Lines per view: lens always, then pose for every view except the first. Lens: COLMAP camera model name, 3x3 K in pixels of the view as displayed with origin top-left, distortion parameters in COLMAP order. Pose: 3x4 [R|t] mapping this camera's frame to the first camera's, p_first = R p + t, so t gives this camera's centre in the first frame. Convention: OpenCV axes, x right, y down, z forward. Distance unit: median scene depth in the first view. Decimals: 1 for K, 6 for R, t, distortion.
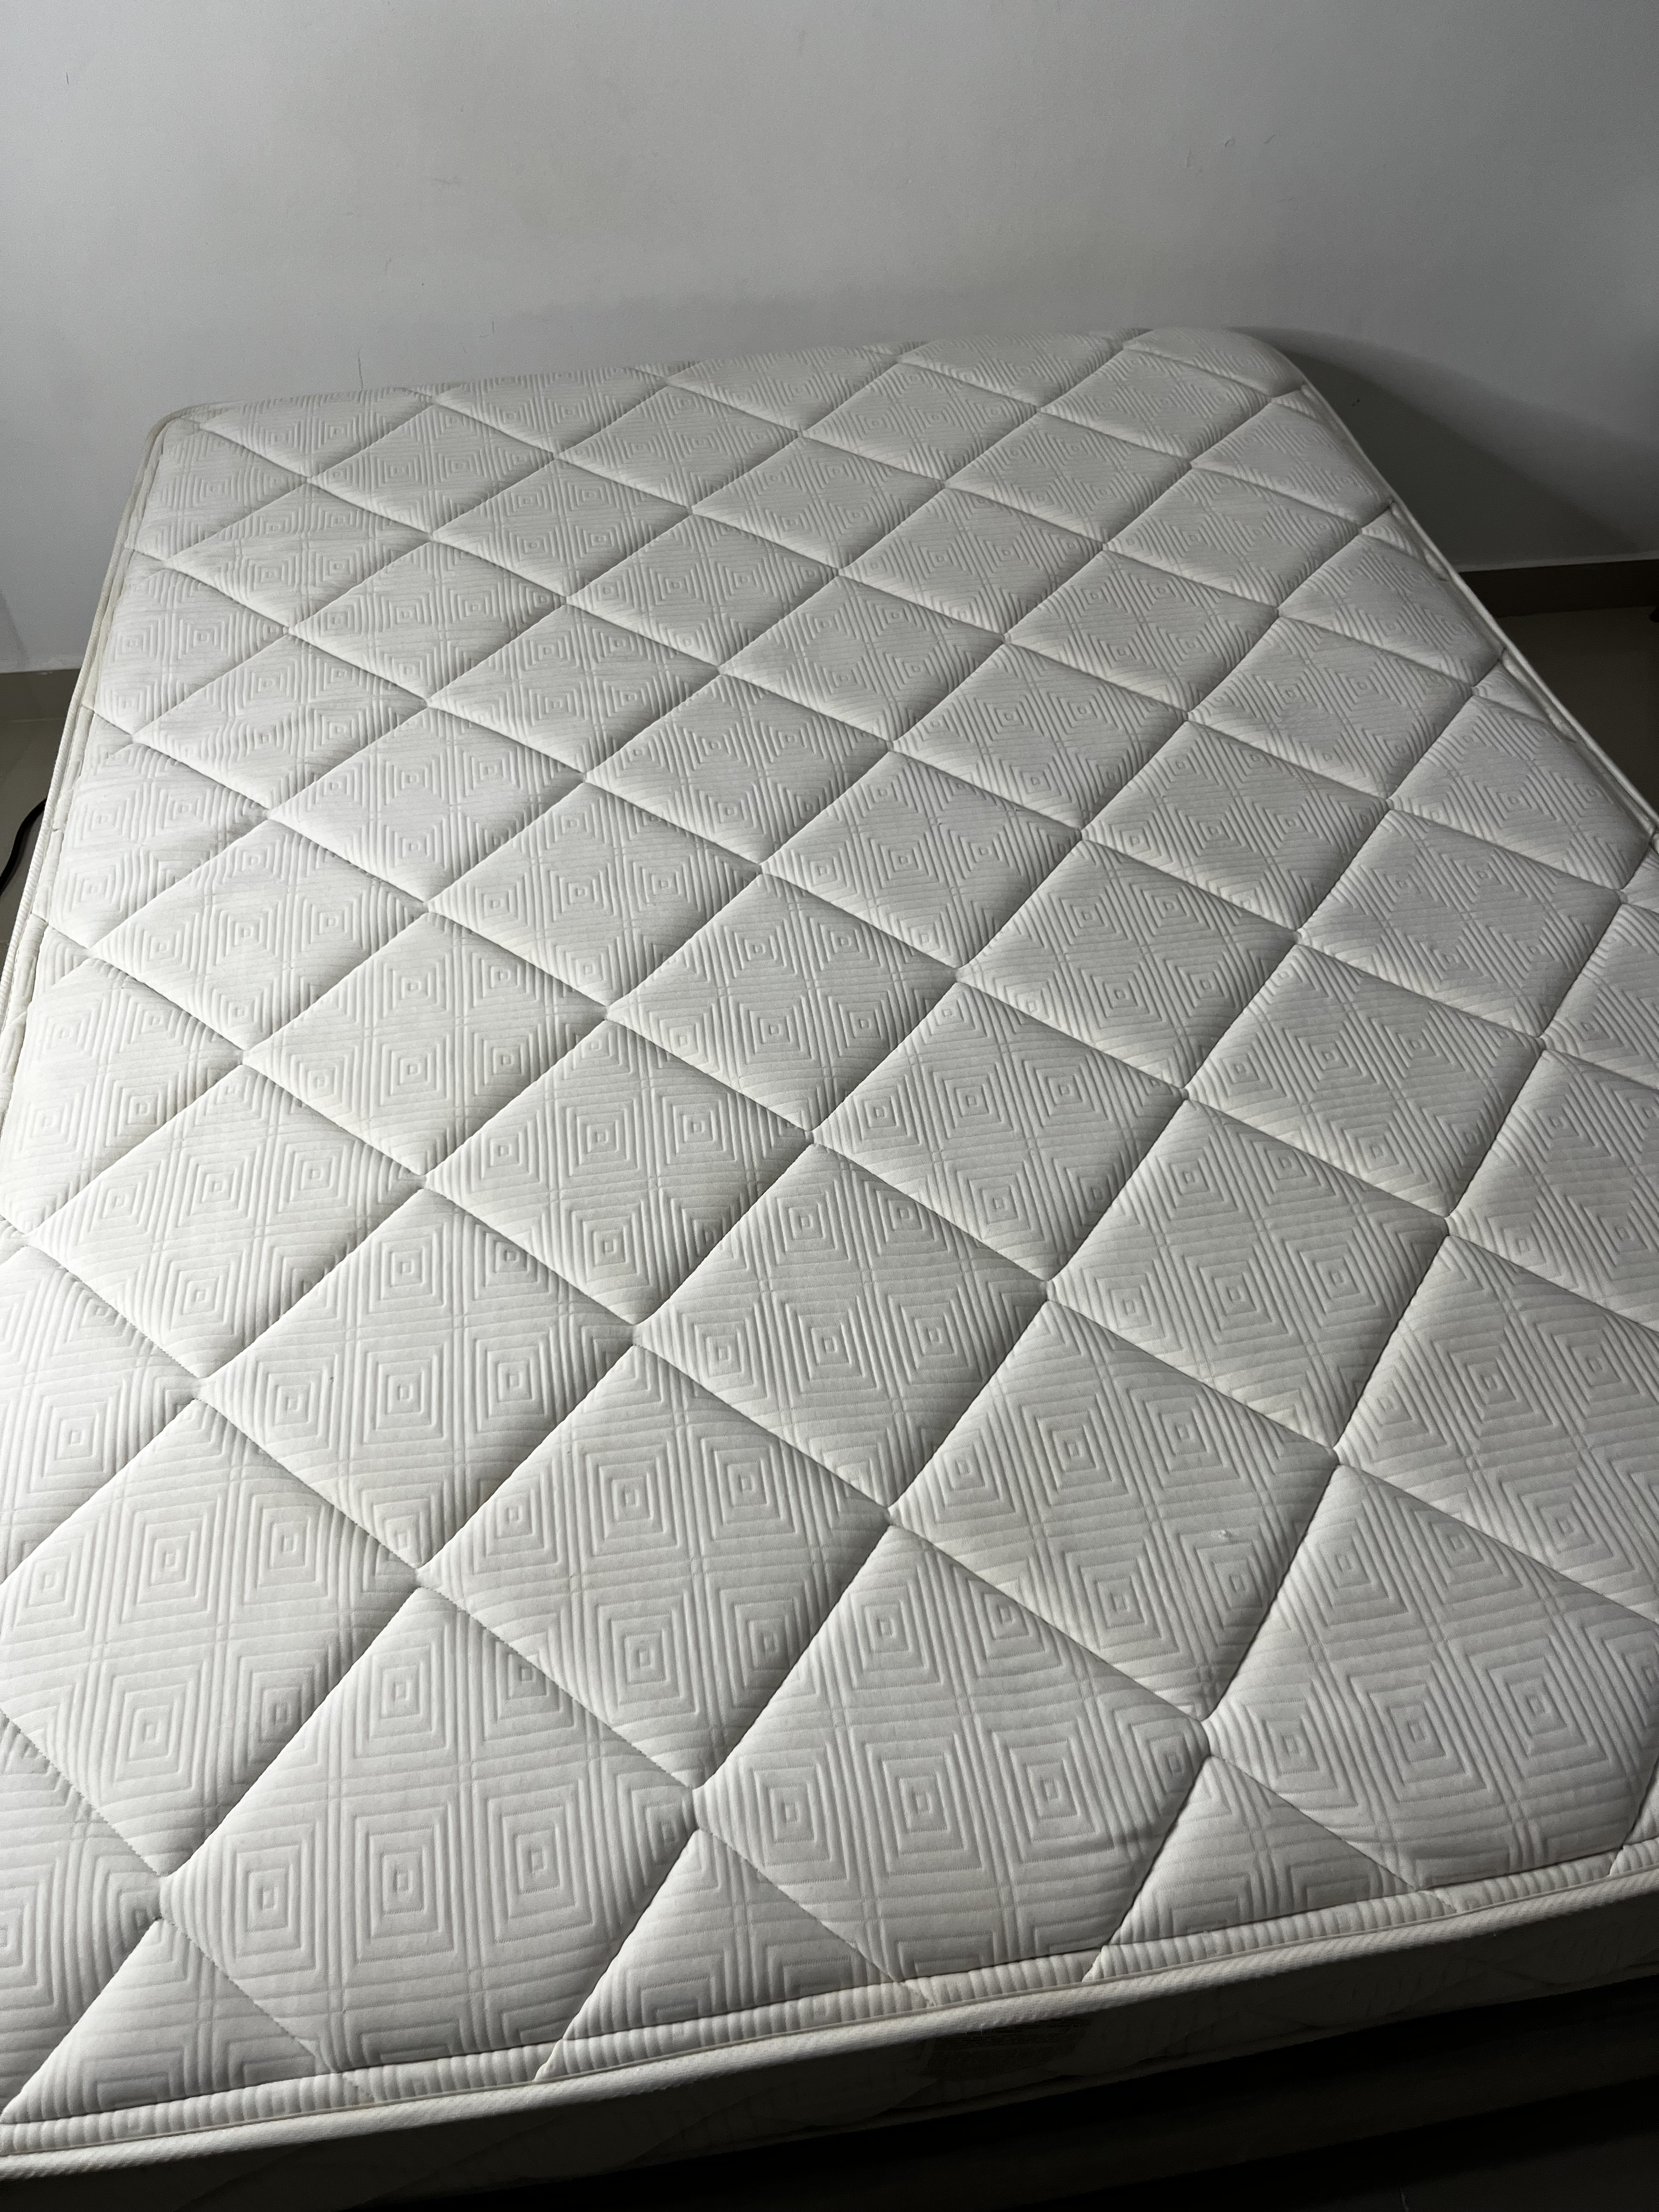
lens RADIAL K [[1615.6, 0, 829.5], [0, 1615.6, 1106.0], [0, 0, 1]] dist [0.040614, -0.049210]
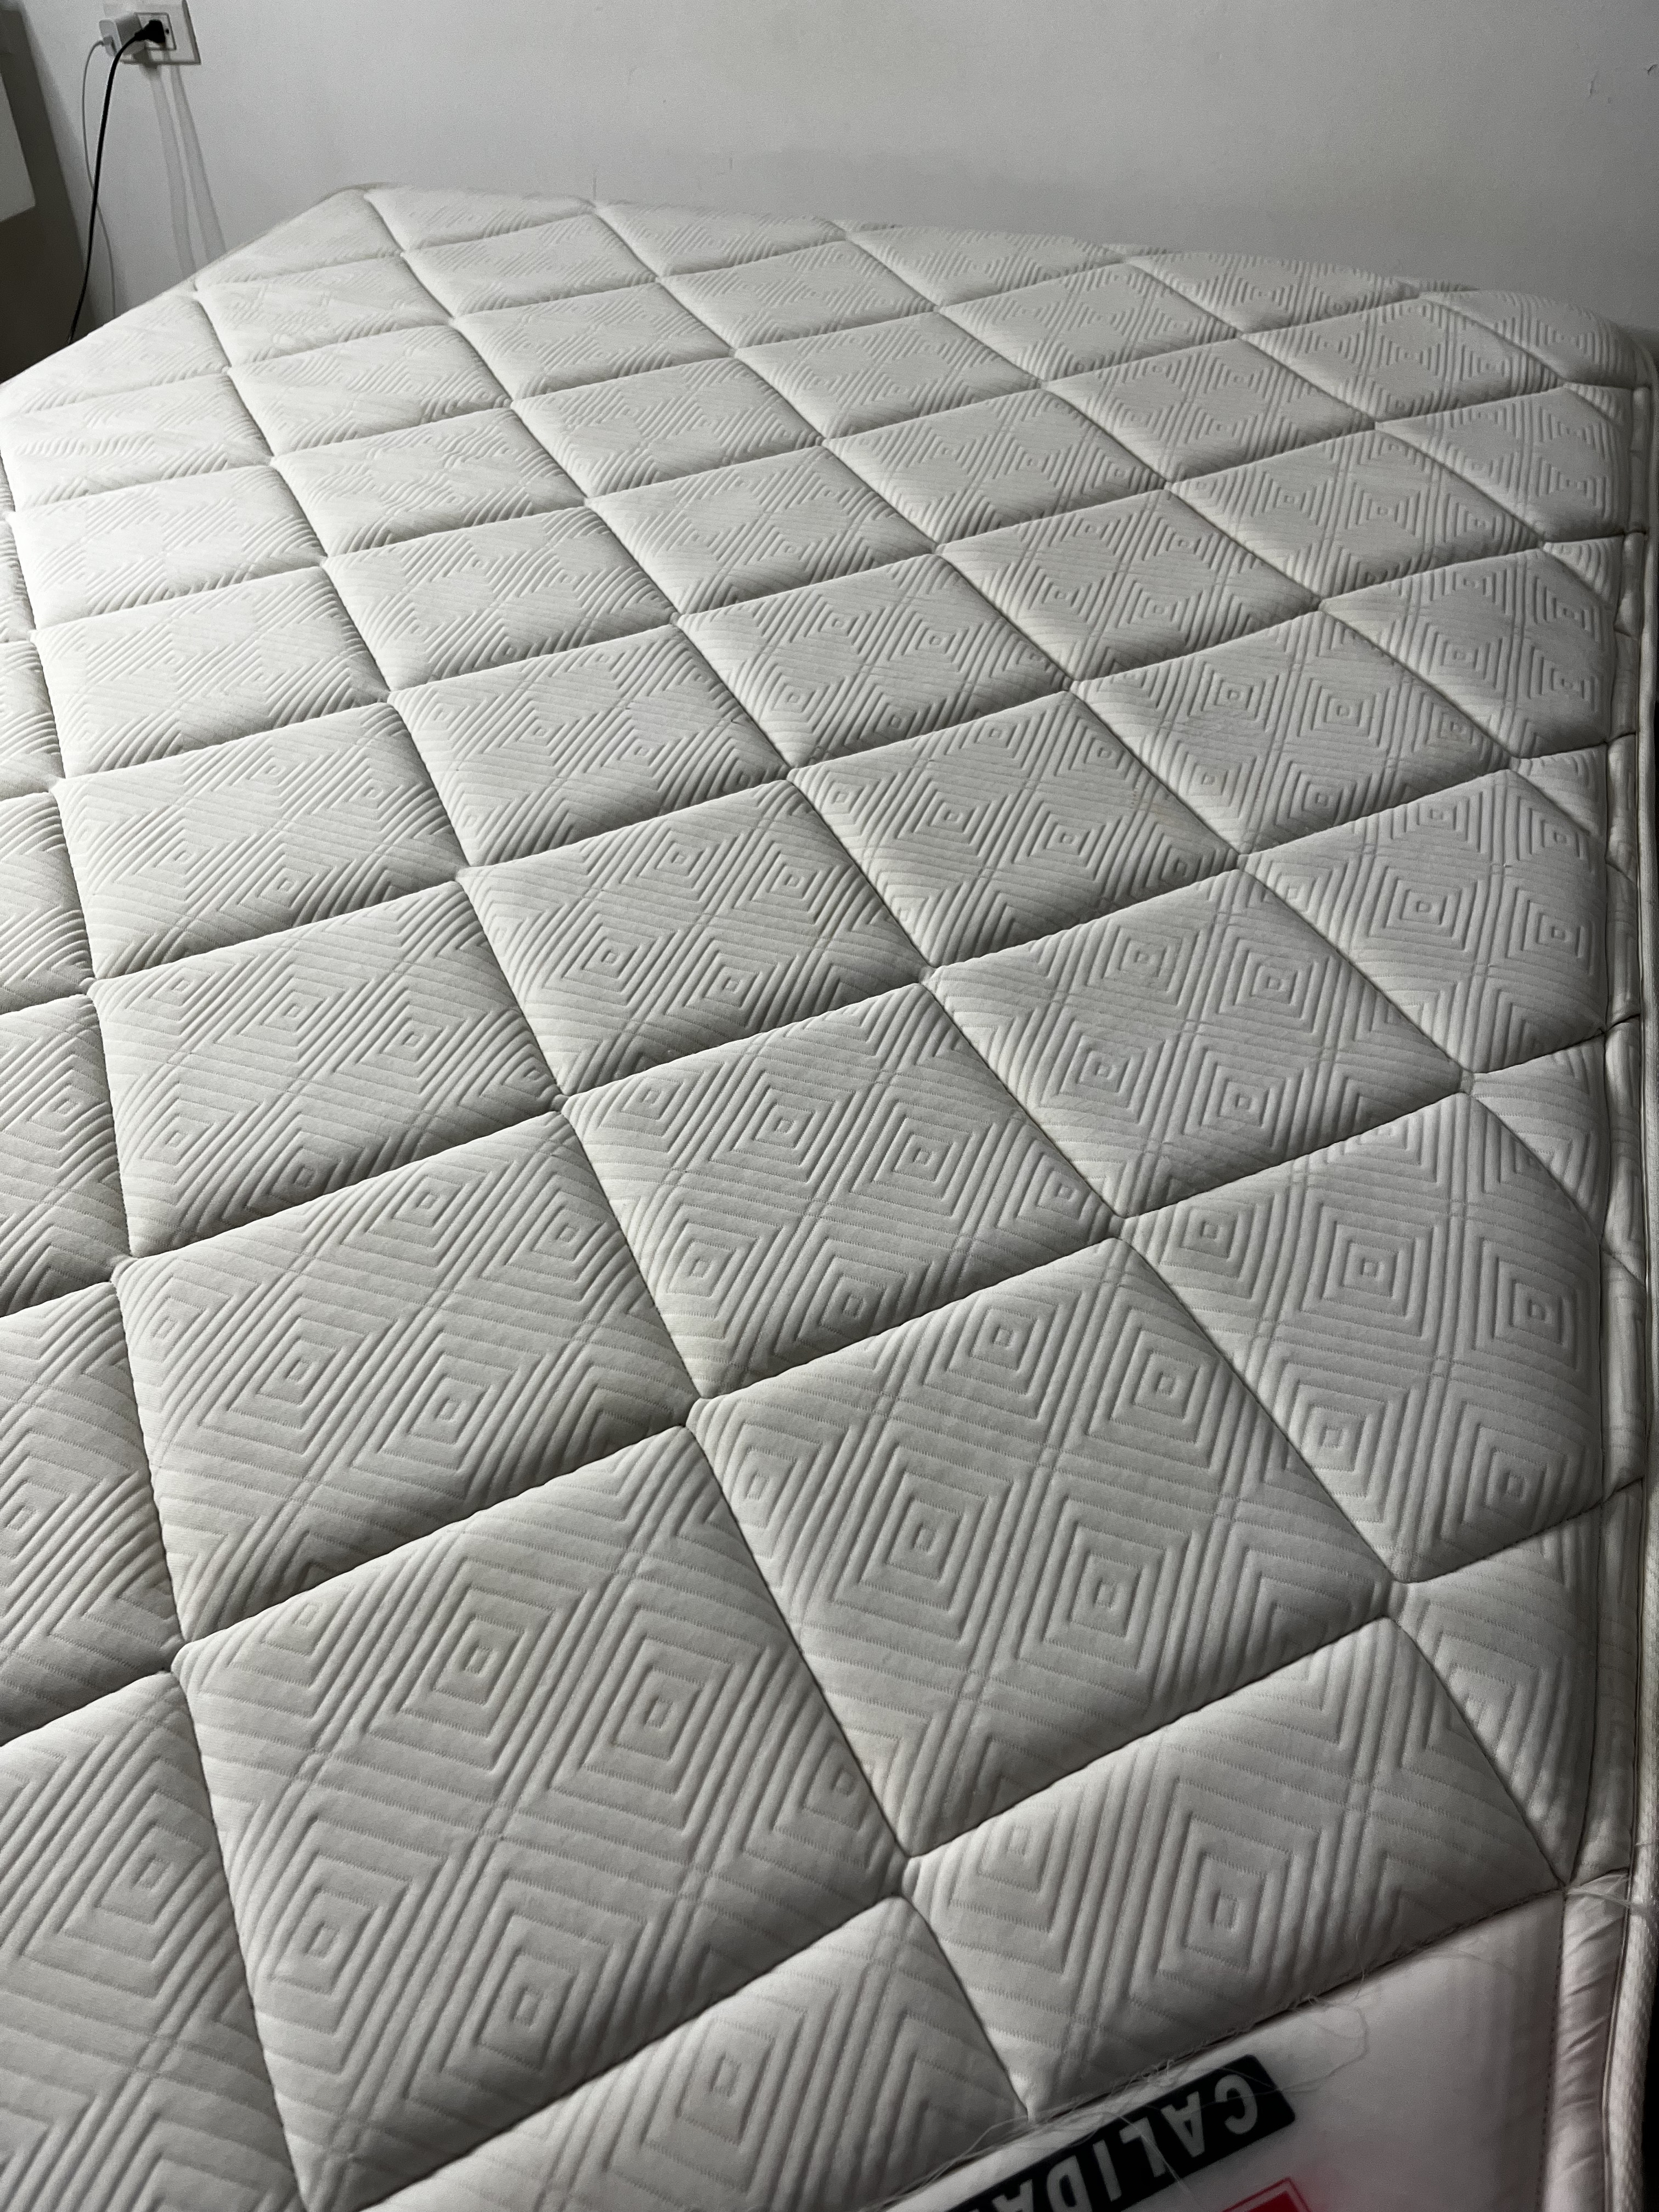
lens RADIAL K [[1615.6, 0, 829.5], [0, 1615.6, 1106.0], [0, 0, 1]] dist [0.040614, -0.049210]
pose [[0.887774, 0.328601, -0.322303, 0.384550], [-0.339237, 0.940386, 0.024345, -0.043764], [0.311089, 0.087724, 0.946324, 0.283440]]
